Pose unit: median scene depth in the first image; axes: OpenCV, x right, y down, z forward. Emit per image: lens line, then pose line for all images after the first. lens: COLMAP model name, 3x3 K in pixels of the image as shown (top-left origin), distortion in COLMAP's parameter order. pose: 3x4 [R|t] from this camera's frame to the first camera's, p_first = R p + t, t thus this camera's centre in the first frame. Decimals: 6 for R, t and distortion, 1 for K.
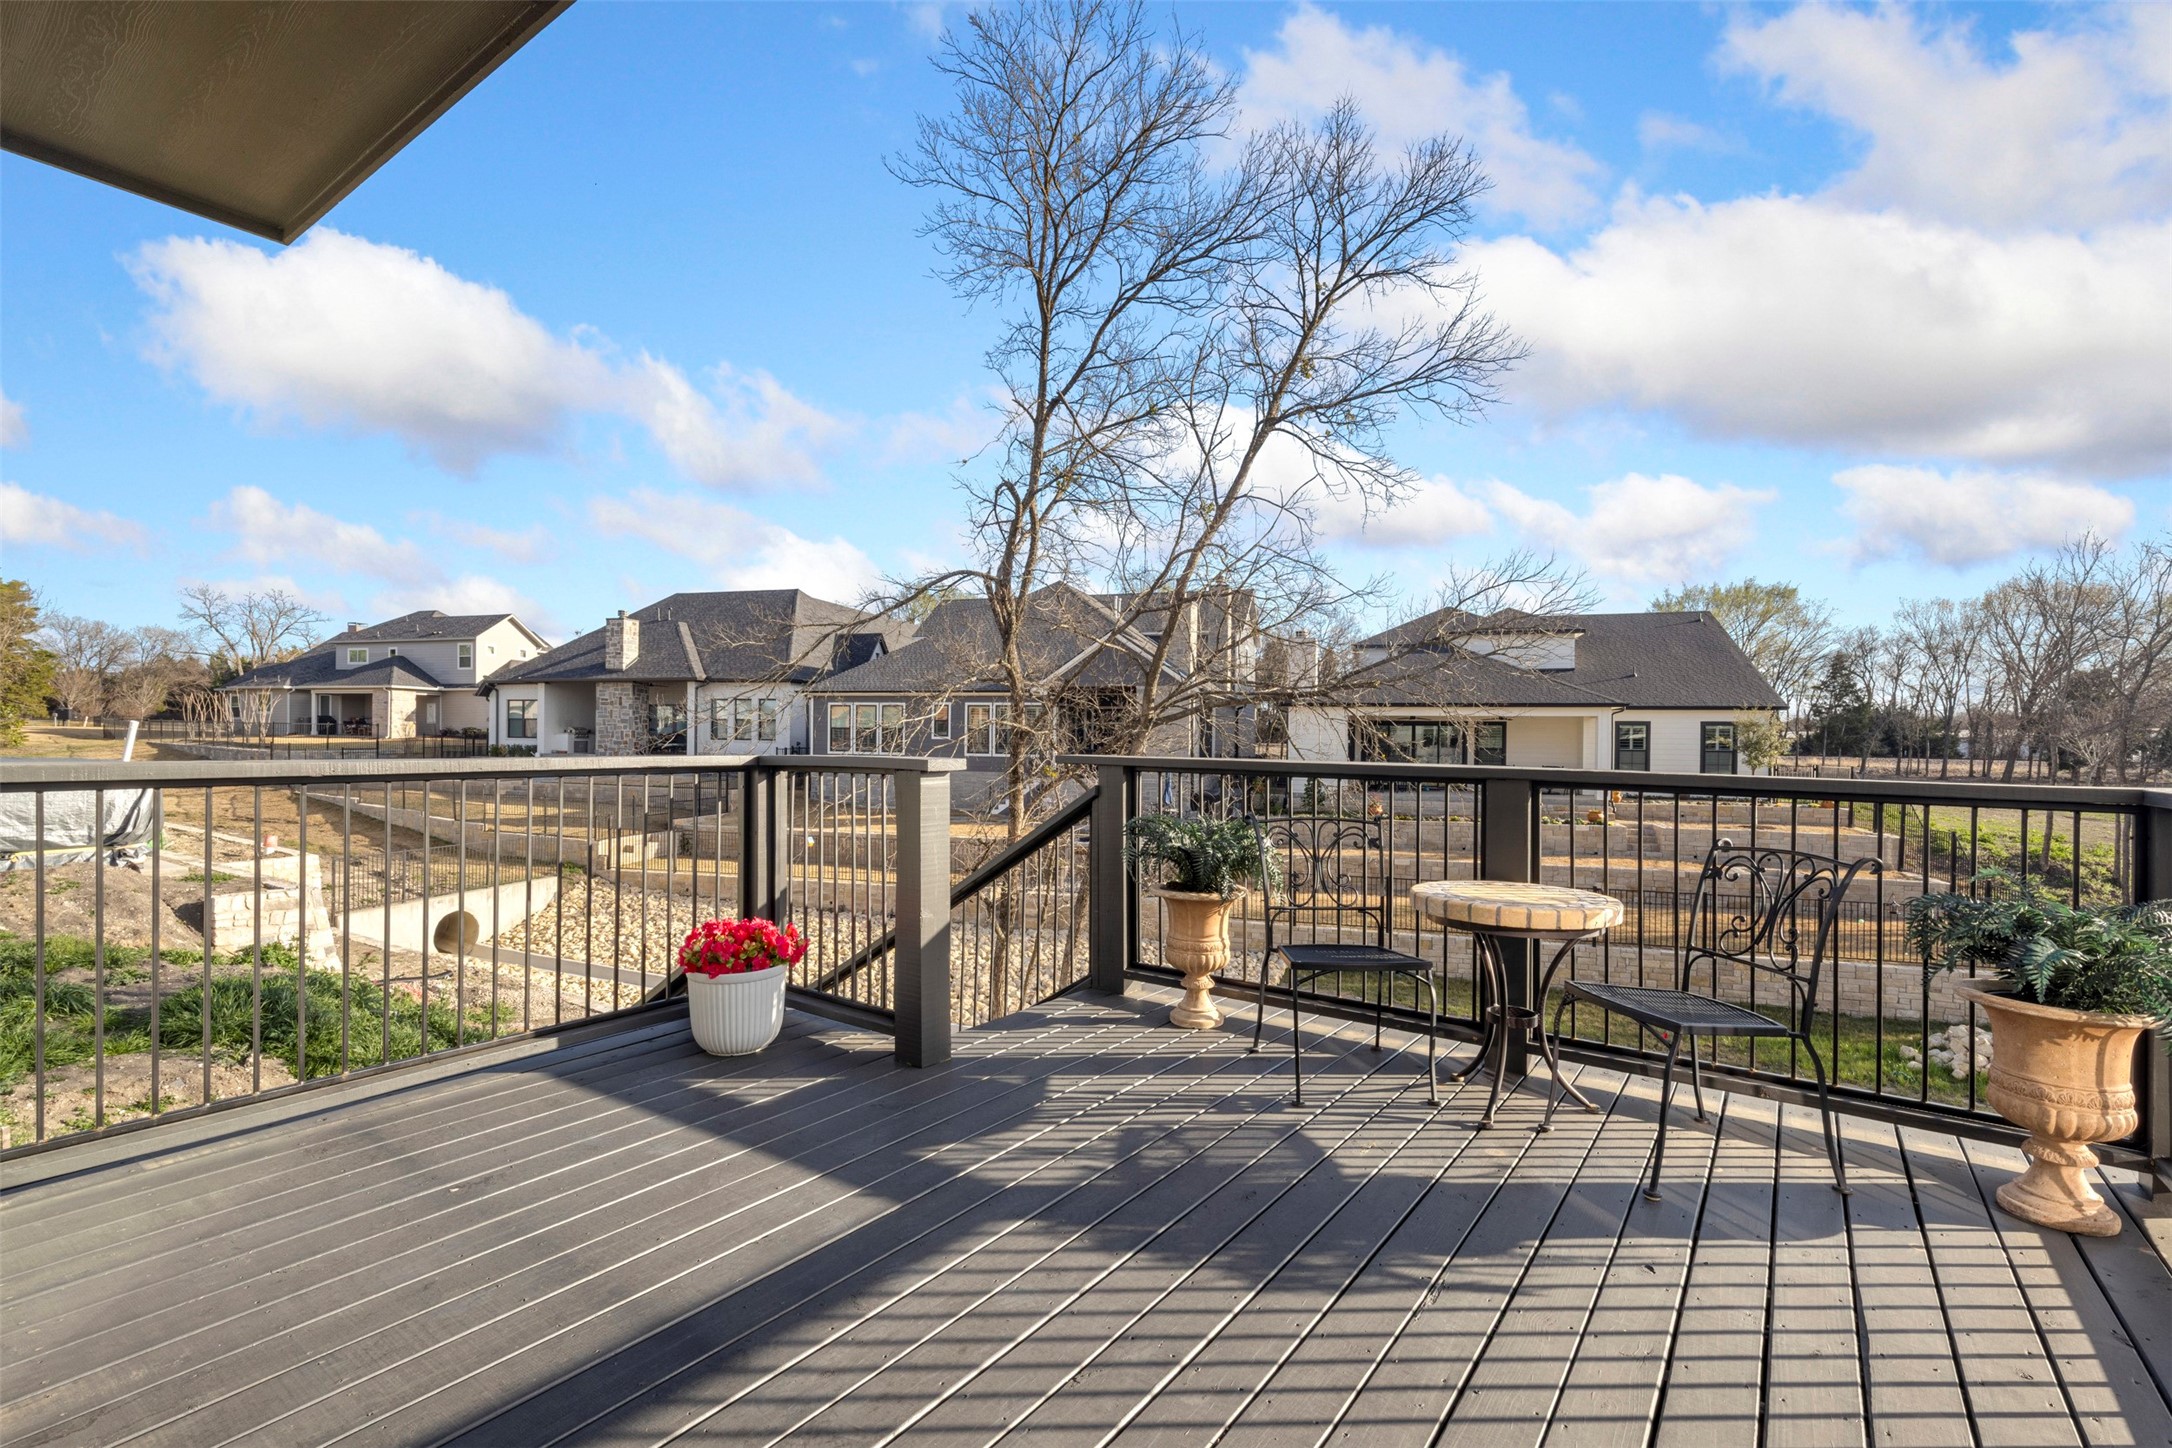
lens RADIAL K [[988.3, 0, 1085.9], [0, 988.3, 748.3], [0, 0, 1]] dist [0.011834, -0.001159]
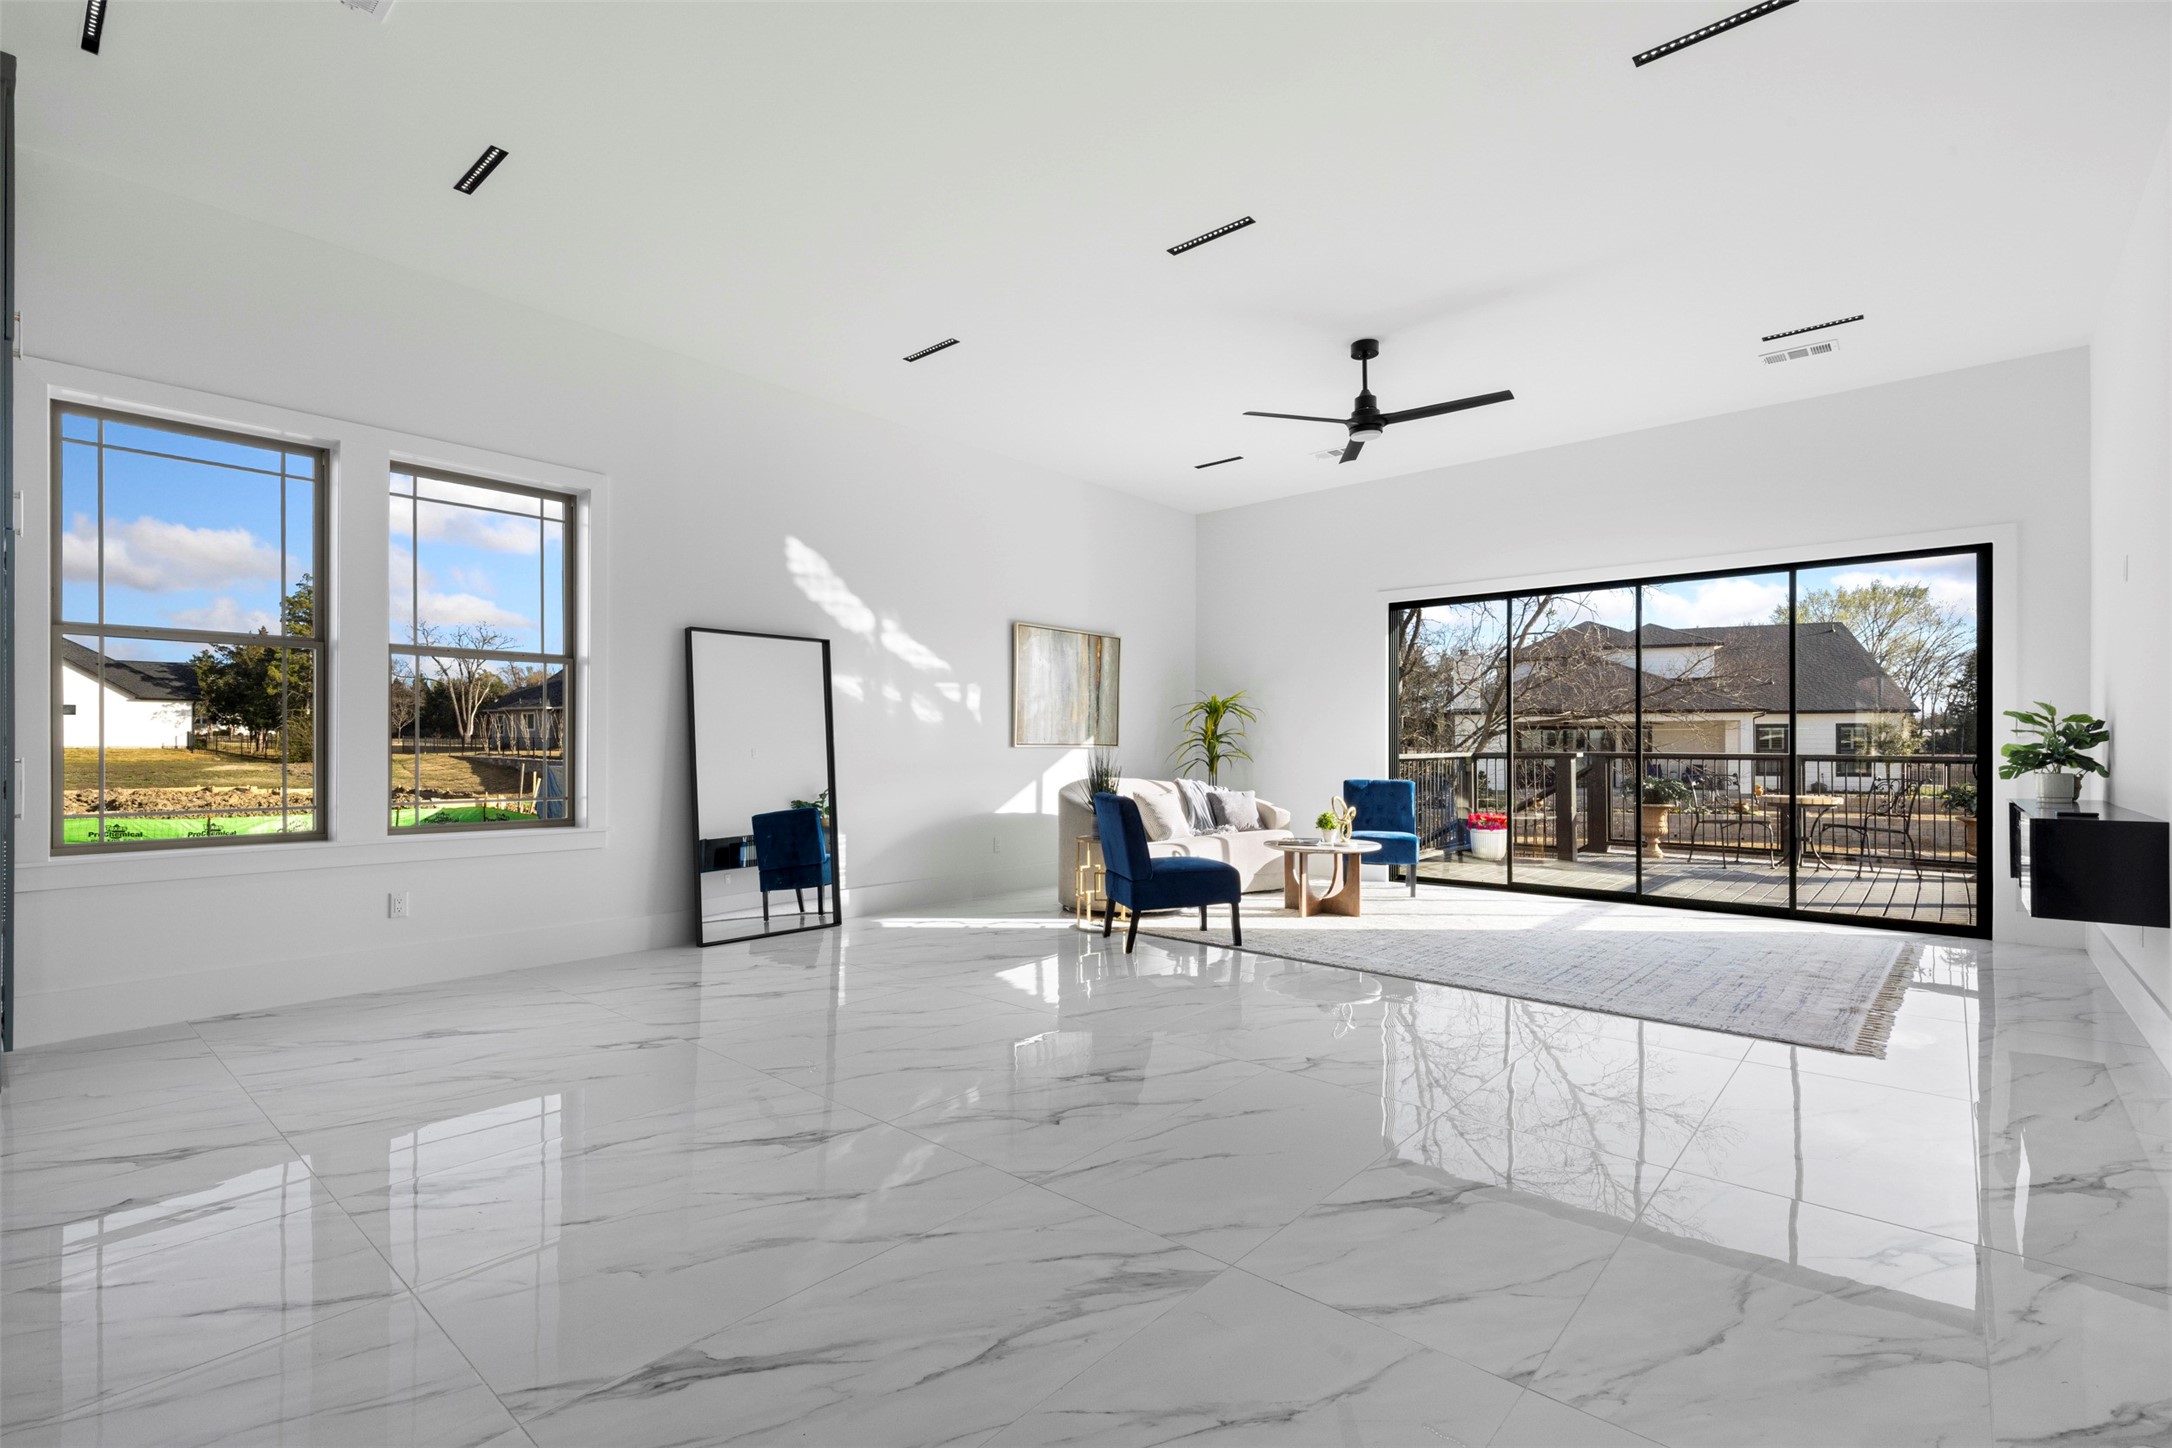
lens RADIAL K [[988.3, 0, 1080.1], [0, 988.3, 740.7], [0, 0, 1]] dist [0.011834, -0.001159]
pose [[0.995994, -0.011034, -0.088740, -0.116771], [0.009764, 0.999844, -0.014730, 0.000396], [0.088889, 0.013804, 0.995946, -0.172981]]
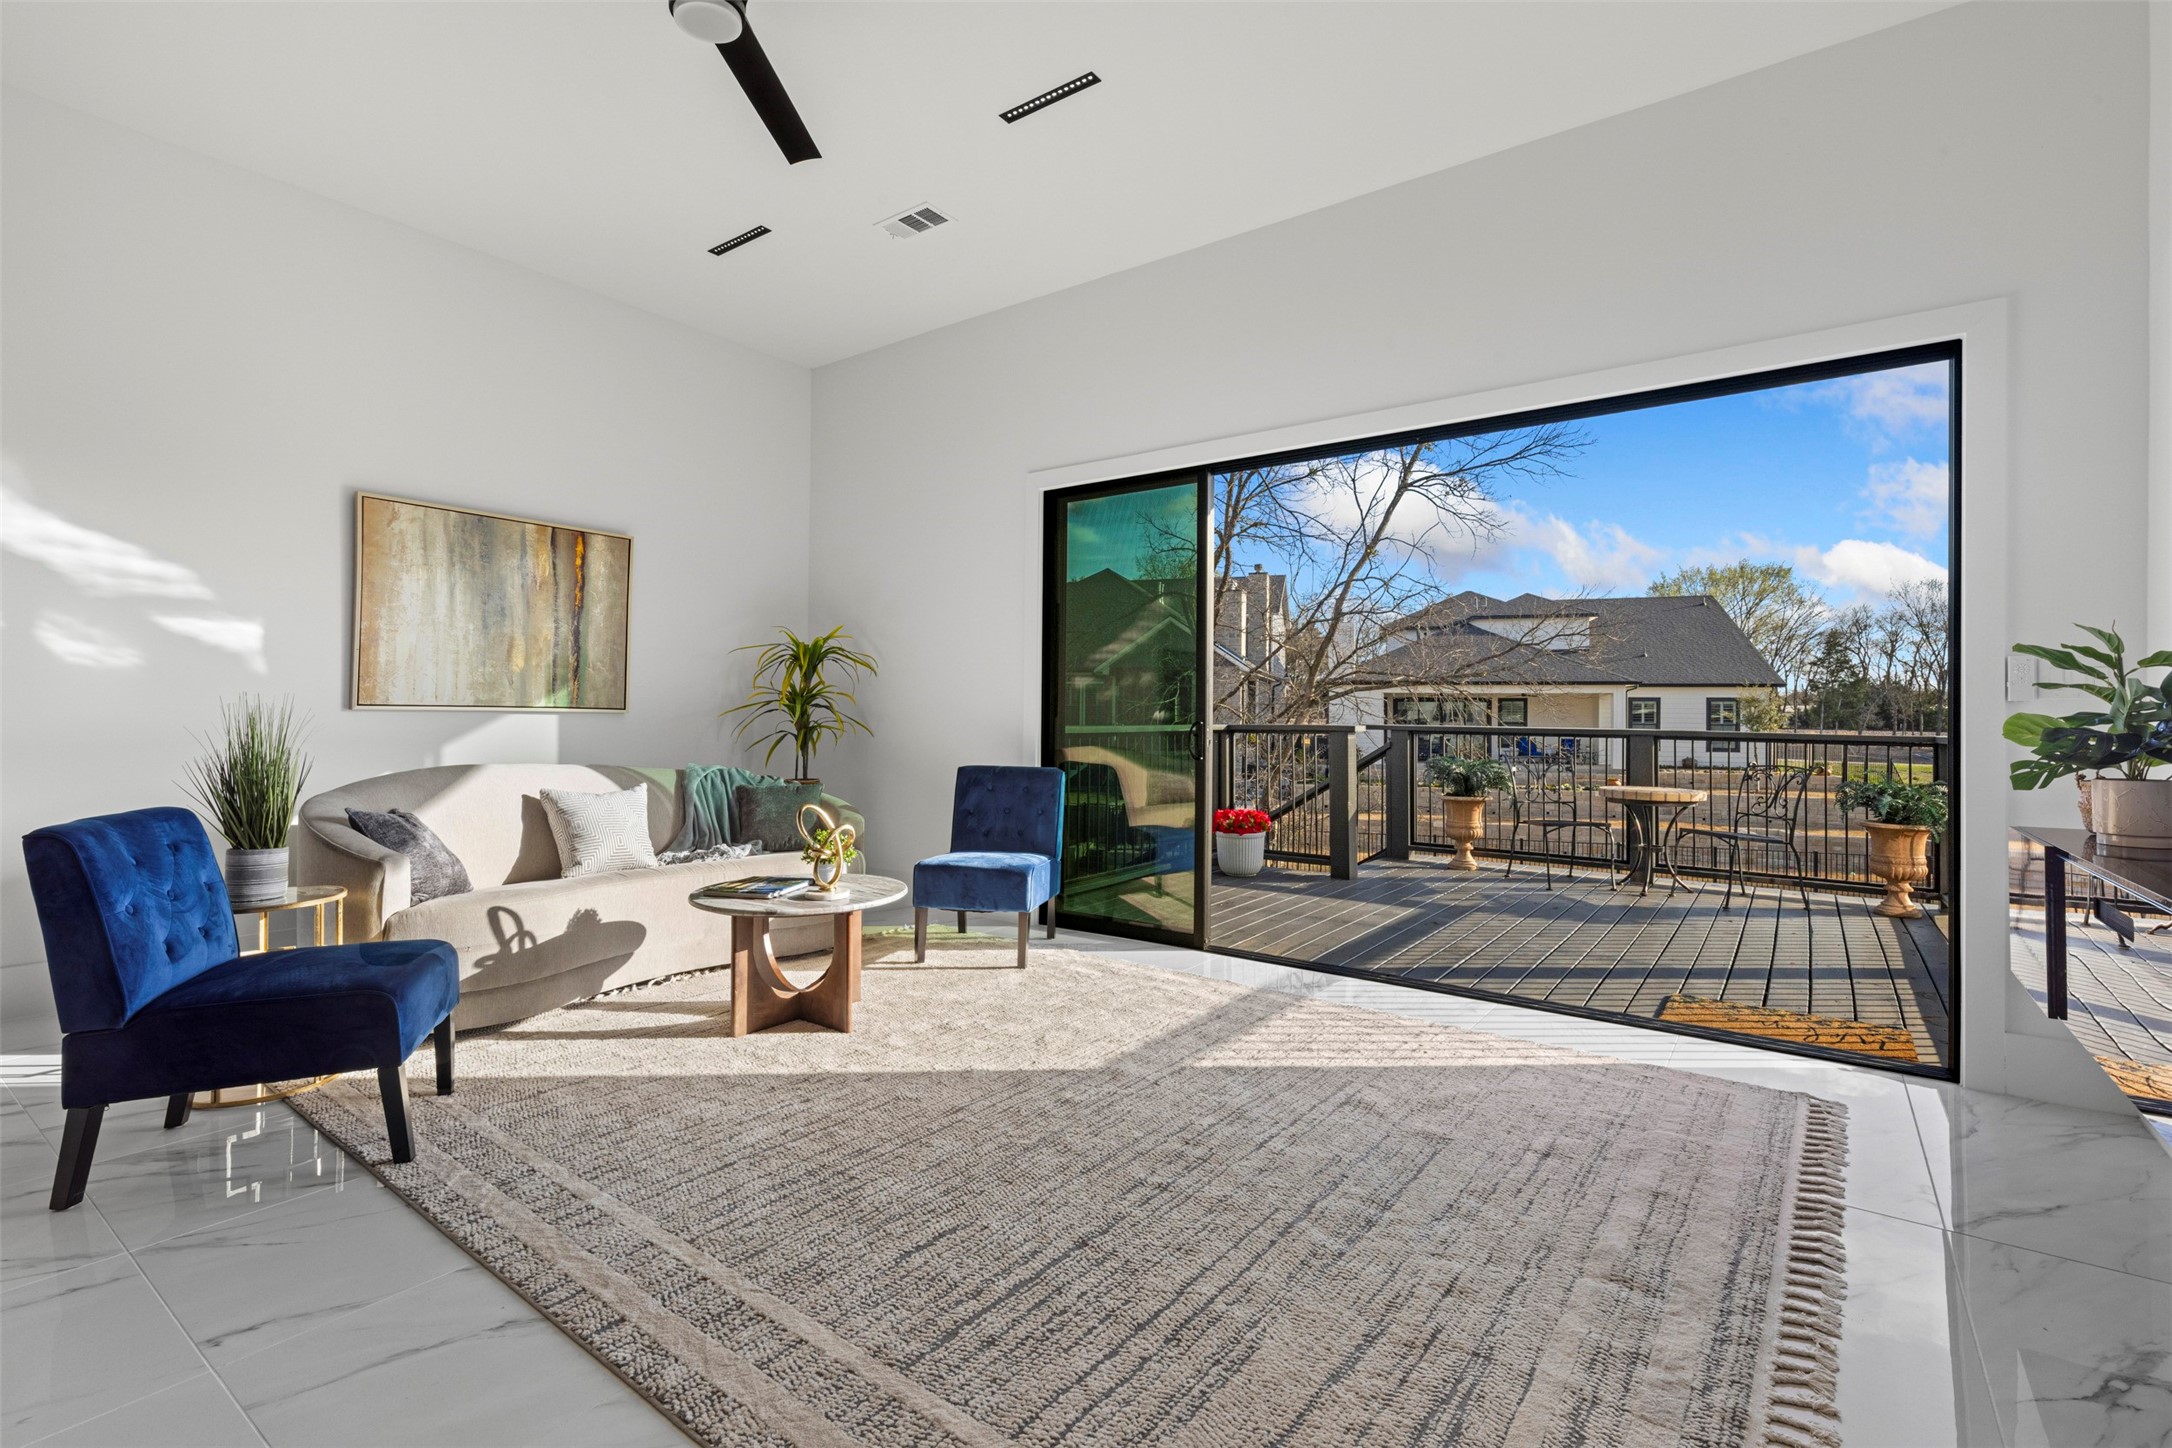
lens RADIAL K [[988.3, 0, 1075.0], [0, 988.3, 705.4], [0, 0, 1]] dist [0.011834, -0.001159]
pose [[0.999976, -0.002964, -0.006292, -0.063373], [0.002843, 0.999813, -0.019130, 0.000589], [0.006348, 0.019112, 0.999797, -0.090767]]
